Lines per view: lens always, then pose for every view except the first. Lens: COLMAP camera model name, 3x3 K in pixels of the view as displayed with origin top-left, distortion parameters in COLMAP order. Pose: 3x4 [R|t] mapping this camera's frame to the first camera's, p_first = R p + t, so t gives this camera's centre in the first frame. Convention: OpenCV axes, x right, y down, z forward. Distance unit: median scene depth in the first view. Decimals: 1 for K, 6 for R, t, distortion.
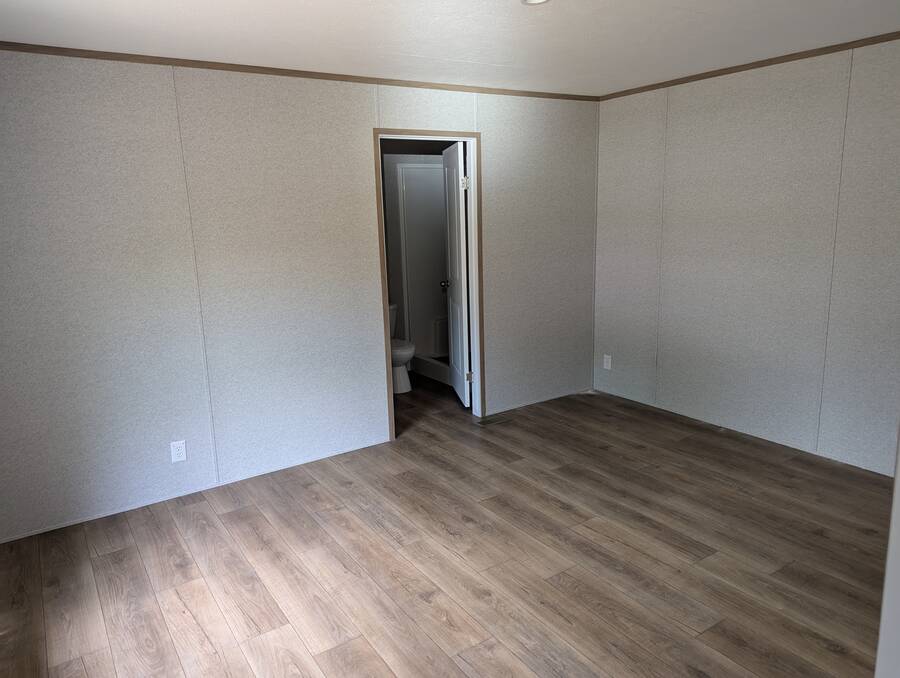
lens RADIAL K [[629.6, 0, 436.8], [0, 629.6, 336.3], [0, 0, 1]] dist [0.066922, -0.051462]
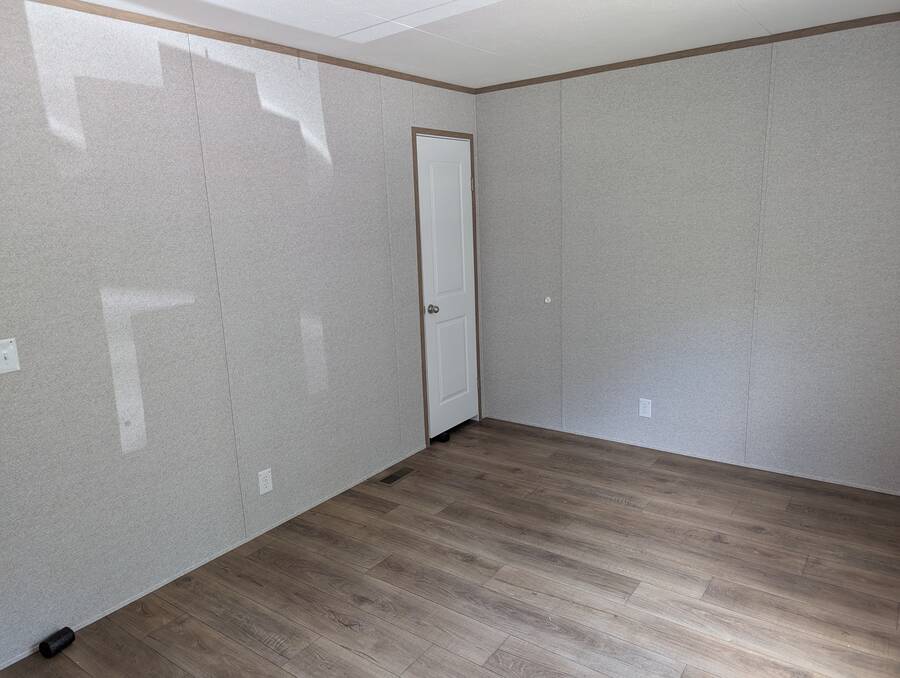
lens RADIAL K [[642.2, 0, 440.7], [0, 642.2, 322.6], [0, 0, 1]] dist [0.068047, -0.048459]
pose [[0.939038, -0.068413, 0.336937, -0.104688], [0.082707, 0.996174, -0.028237, -0.028943], [-0.333716, 0.054382, 0.941104, 0.163284]]
